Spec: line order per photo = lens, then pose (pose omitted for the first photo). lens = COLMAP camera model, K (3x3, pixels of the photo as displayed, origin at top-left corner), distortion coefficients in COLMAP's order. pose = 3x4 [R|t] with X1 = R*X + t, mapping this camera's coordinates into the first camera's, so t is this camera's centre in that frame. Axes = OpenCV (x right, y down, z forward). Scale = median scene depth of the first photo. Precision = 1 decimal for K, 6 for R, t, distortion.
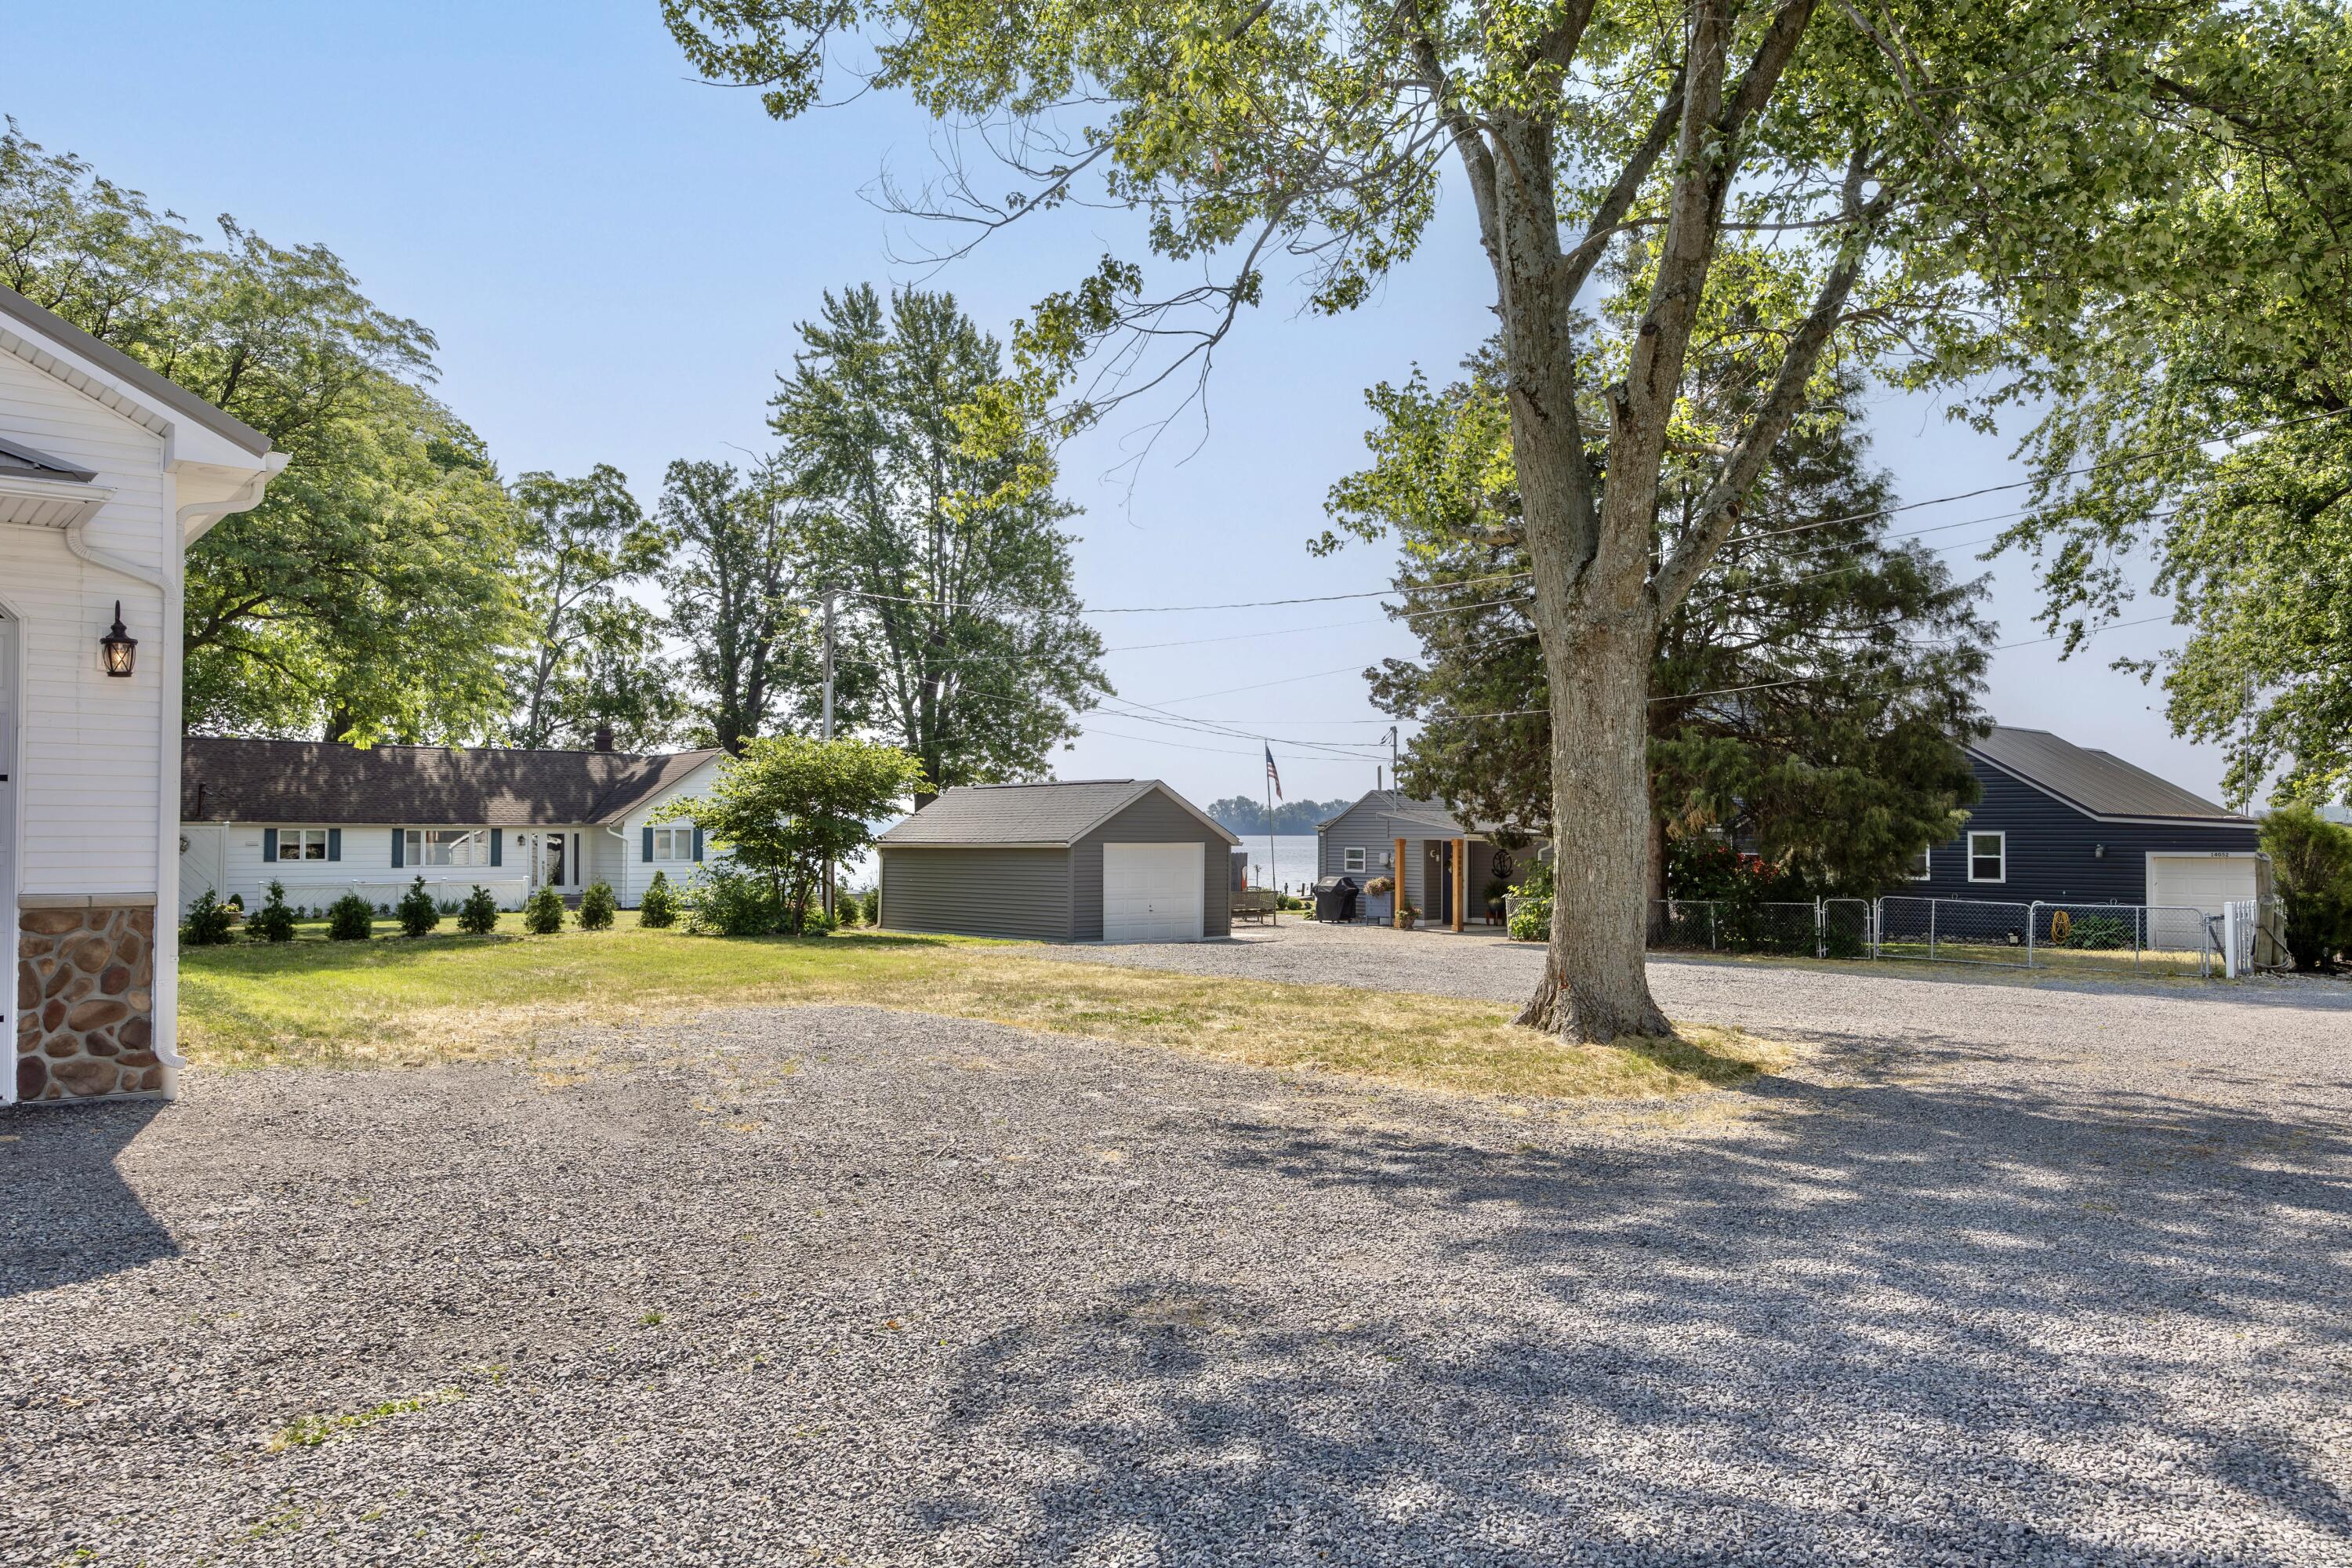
lens RADIAL K [[1629.2, 0, 1172.6], [0, 1629.2, 835.0], [0, 0, 1]] dist [-0.070169, -0.000118]
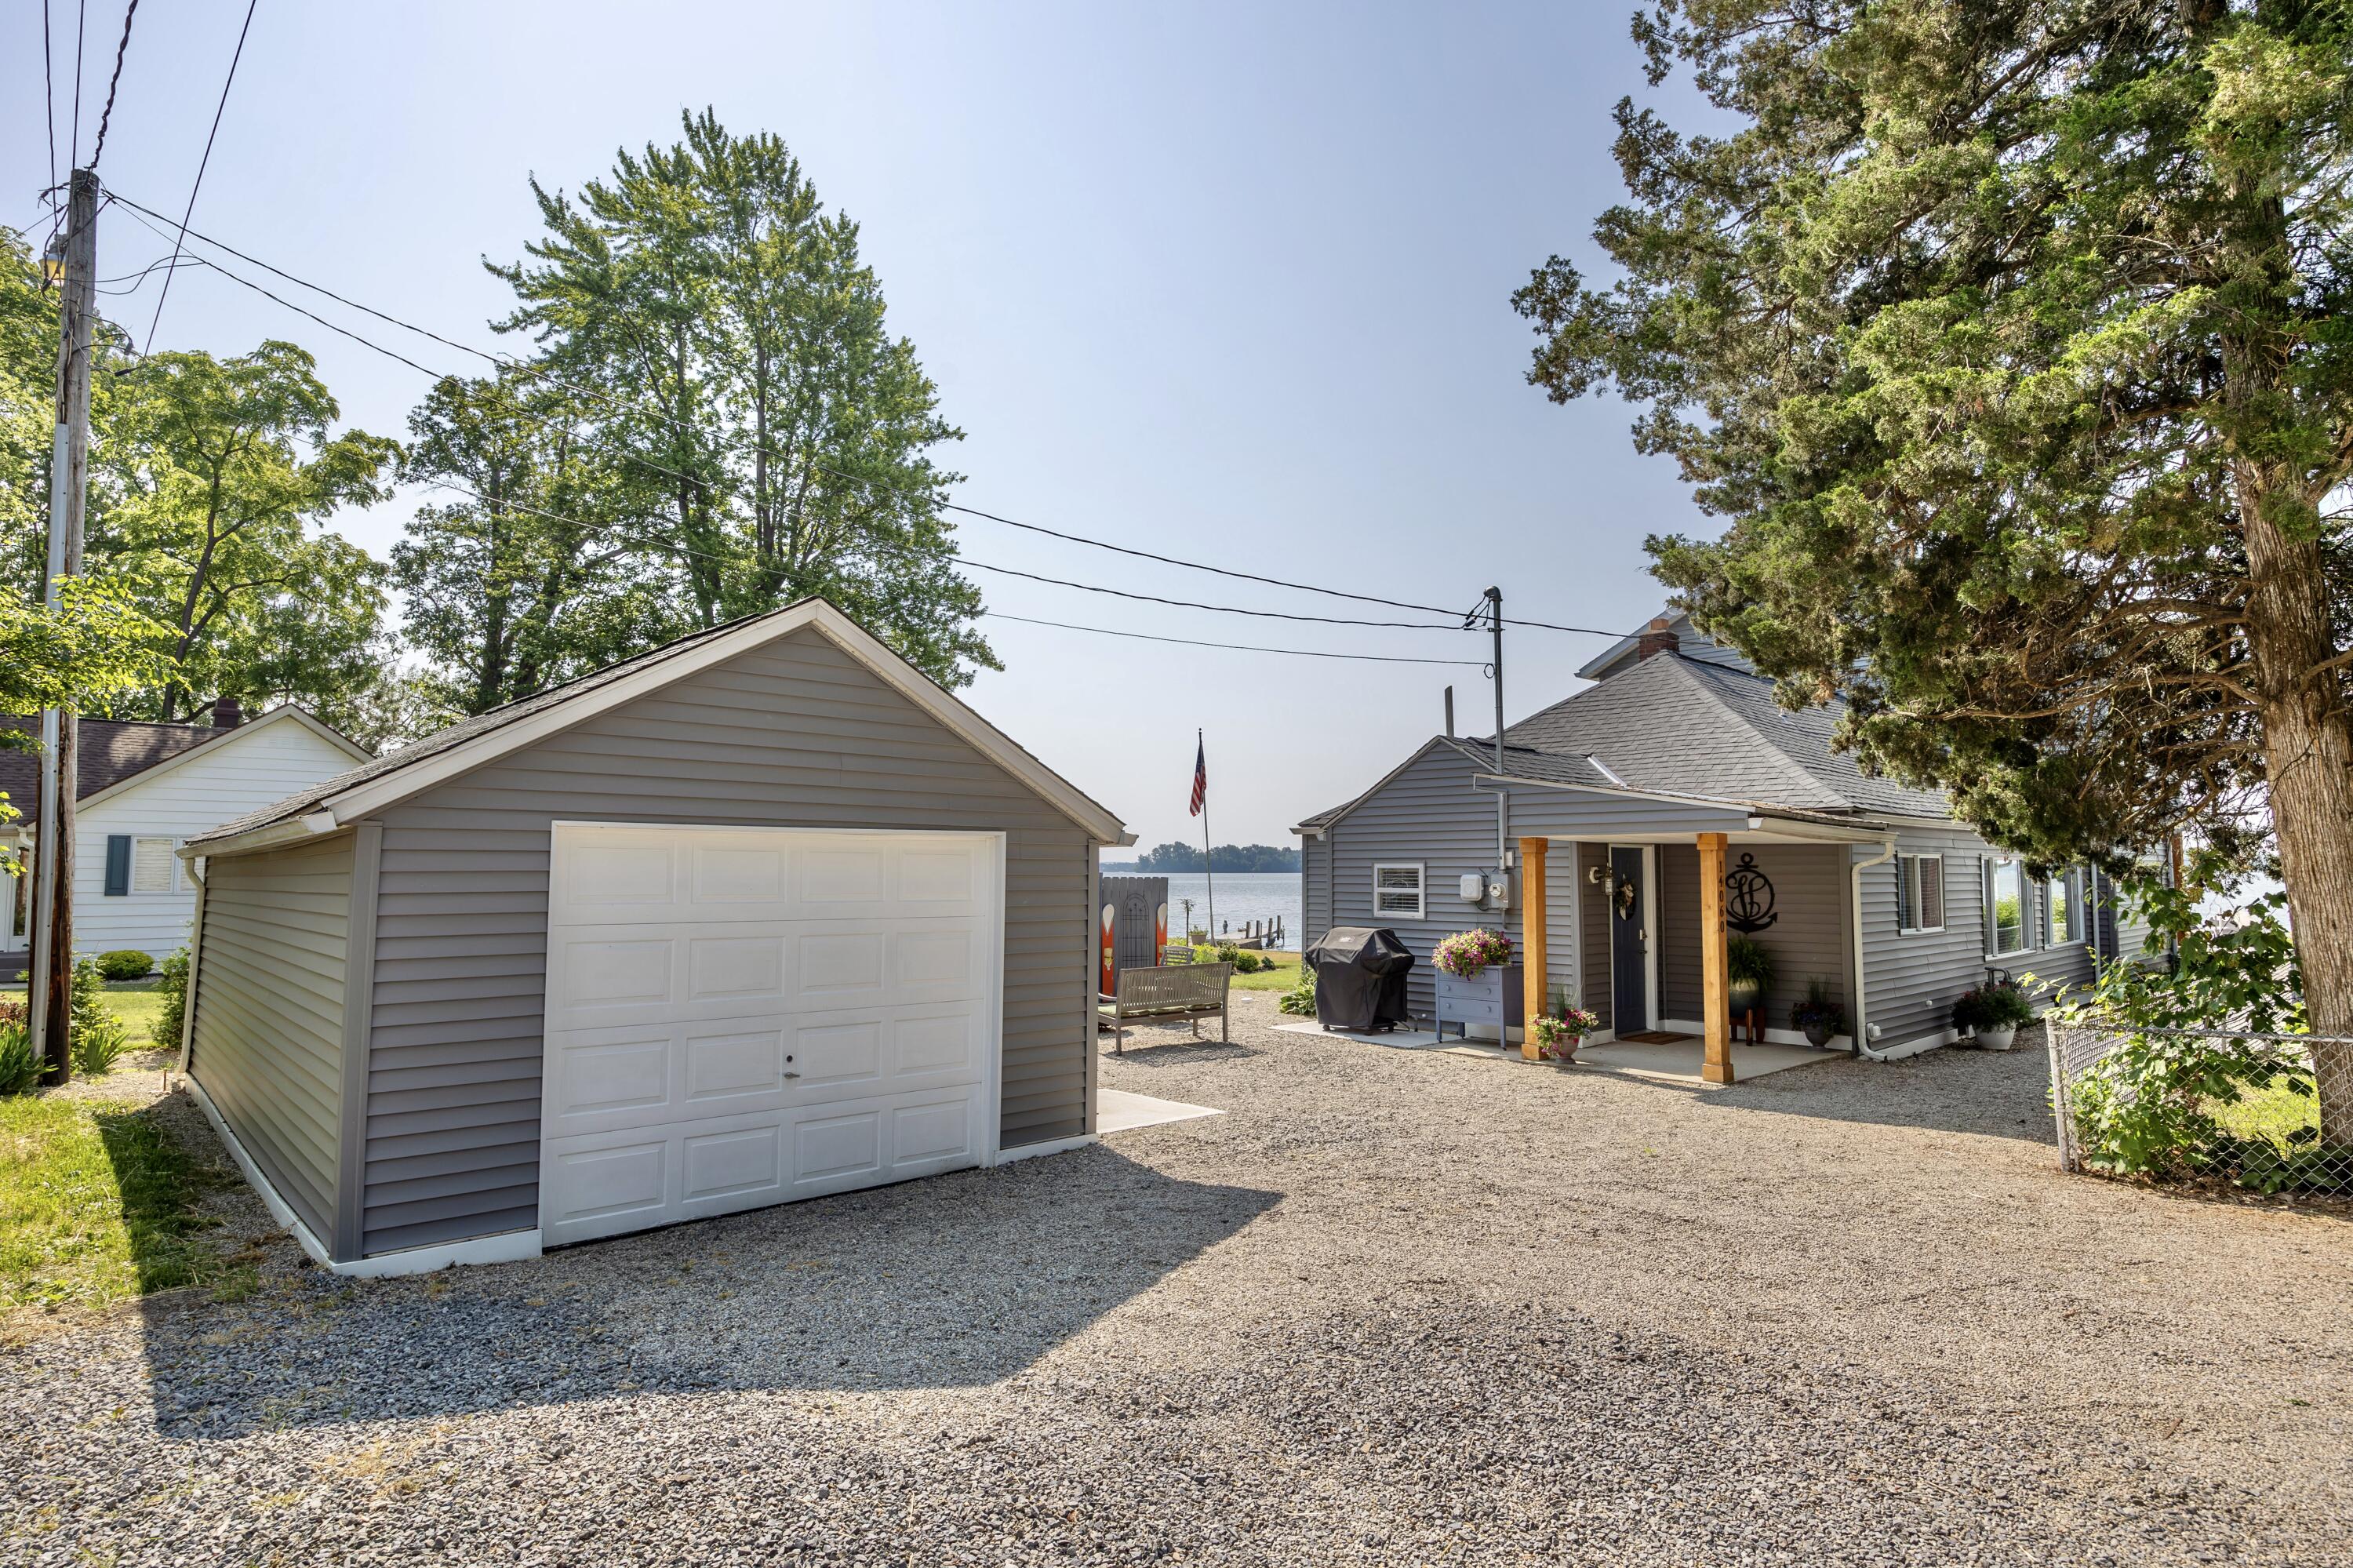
lens RADIAL K [[1250.4, 0, 1176.5], [0, 1250.4, 784.0], [0, 0, 1]] dist [-0.004787, -0.000476]
pose [[0.999183, 0.002396, 0.040336, 0.024450], [0.000472, 0.997480, -0.070944, 0.007066], [-0.040405, 0.070905, 0.996664, 0.438668]]
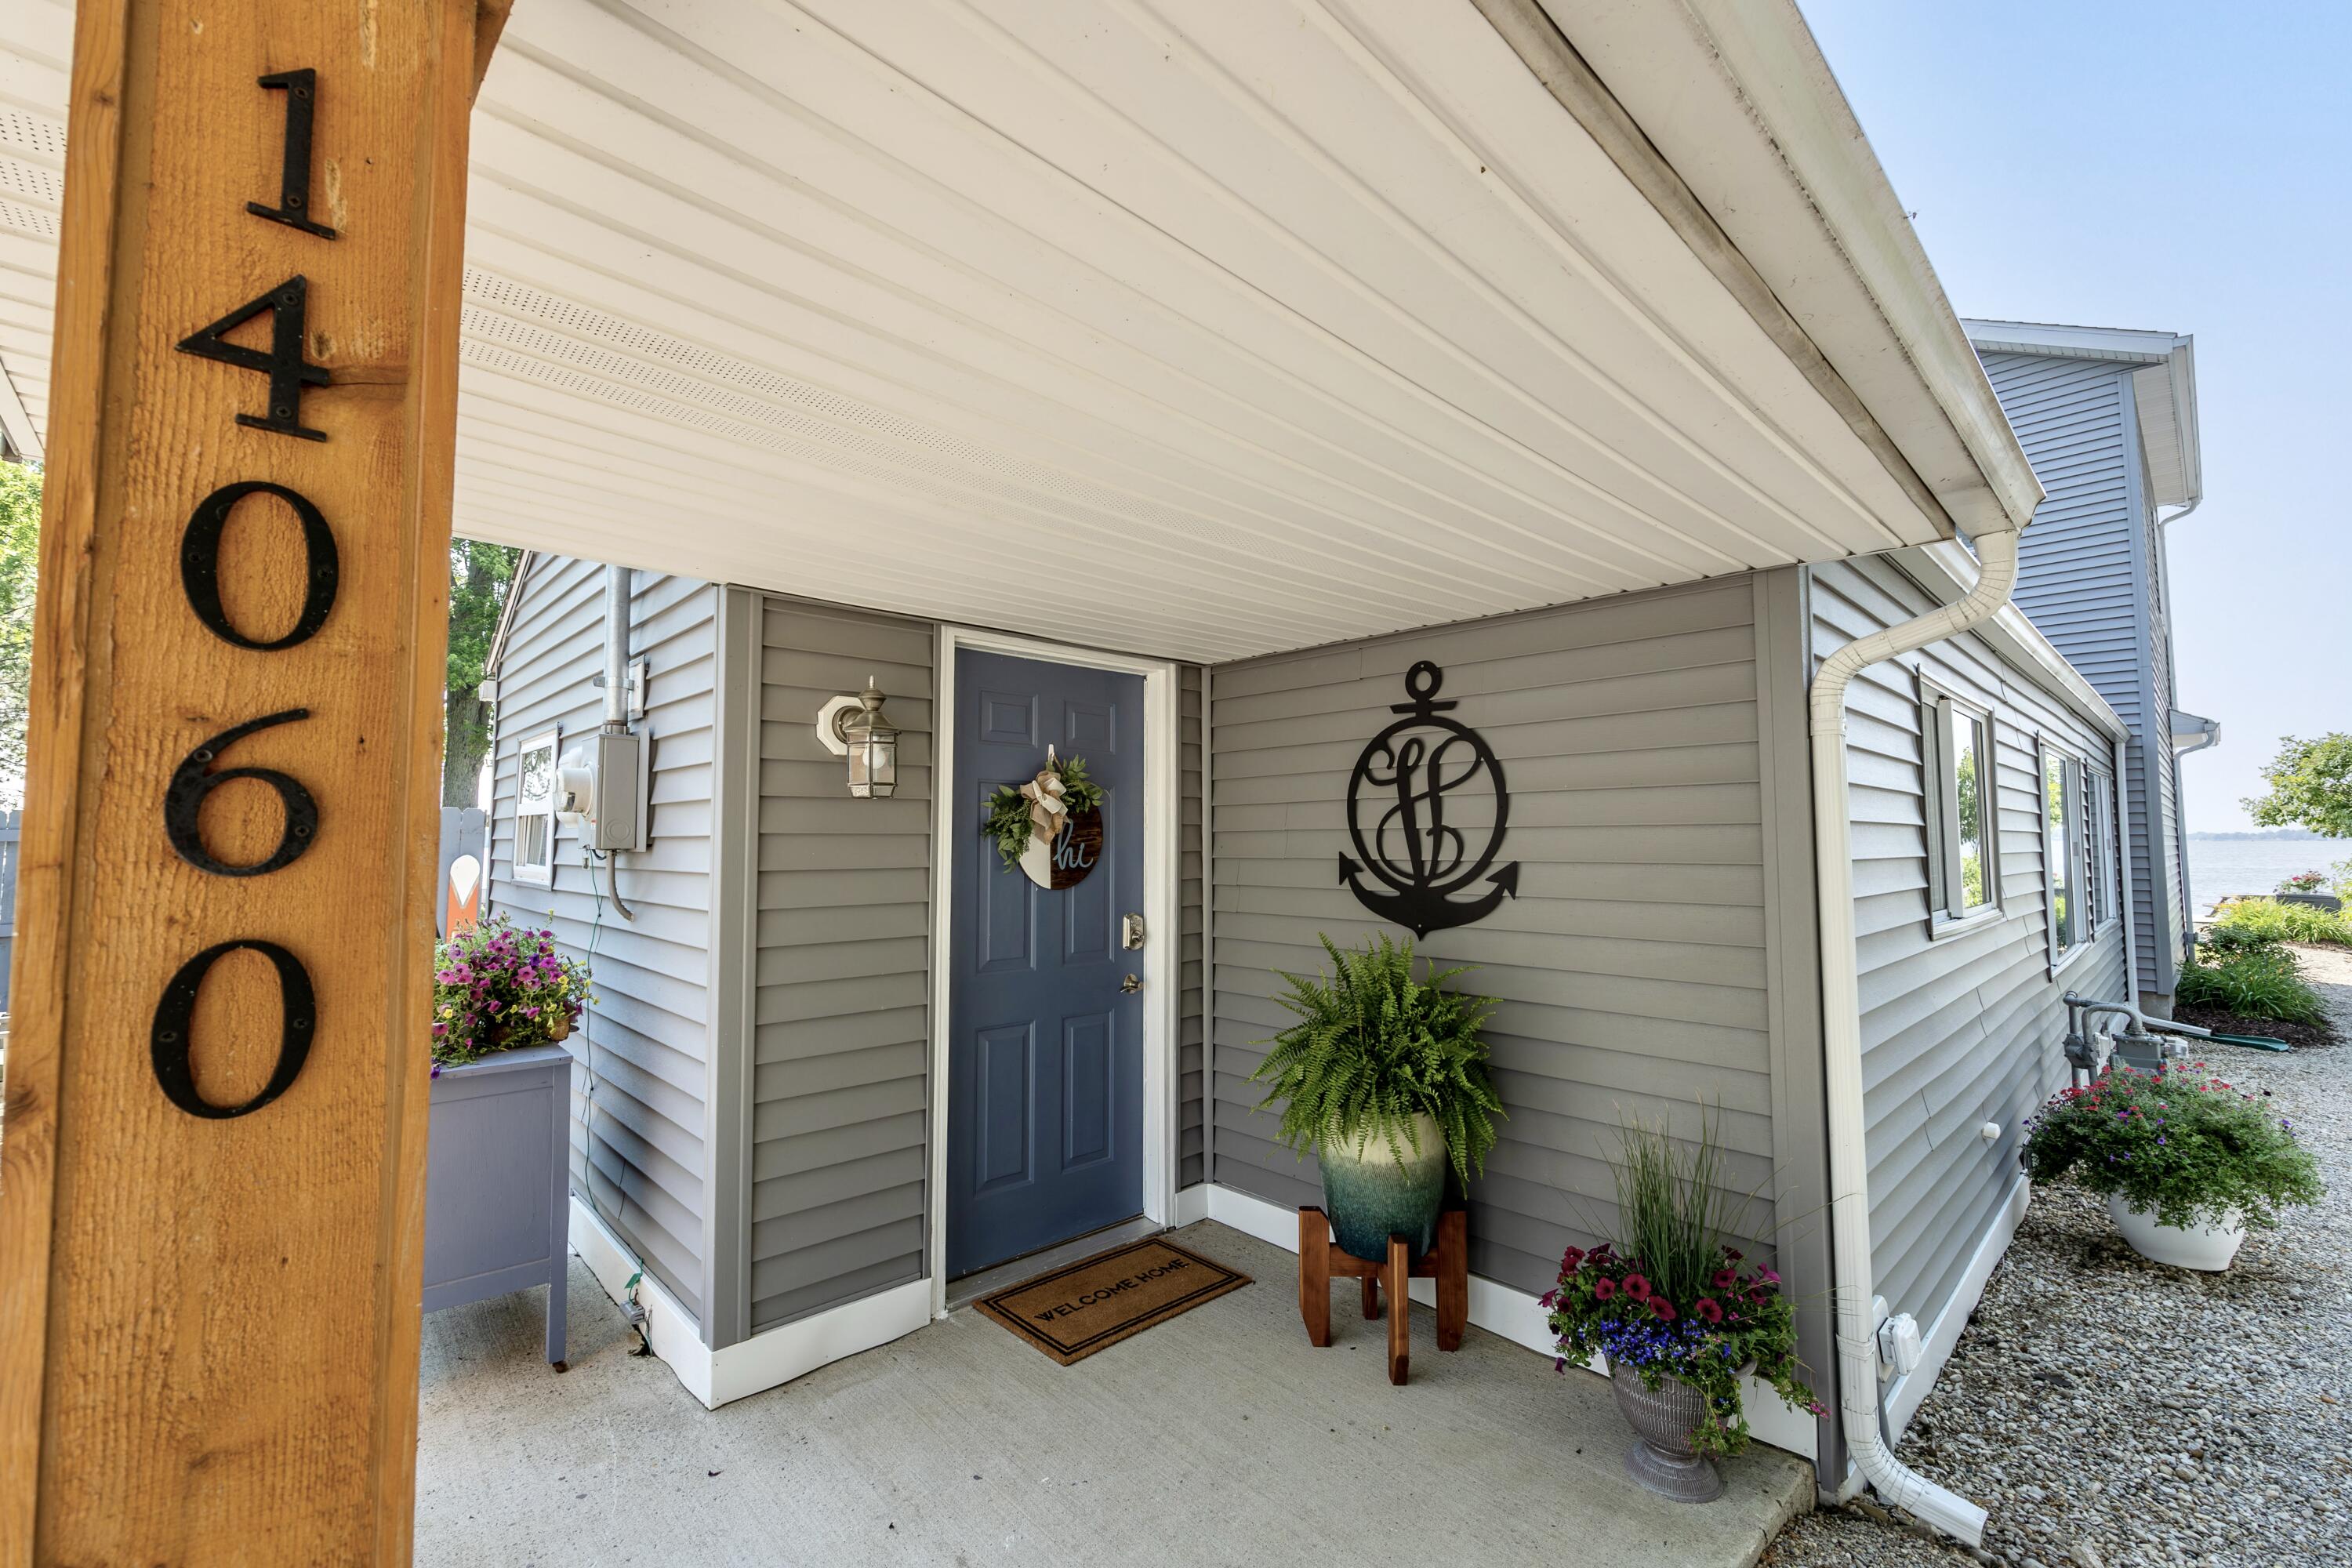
lens RADIAL K [[1003.1, 0, 1124.4], [0, 1003.1, 781.2], [0, 0, 1]] dist [-0.001890, -0.000410]
pose [[0.999523, -0.001202, 0.030862, 0.115144], [0.003165, 0.997970, -0.063610, 0.012982], [-0.030722, 0.063678, 0.997498, 0.601036]]
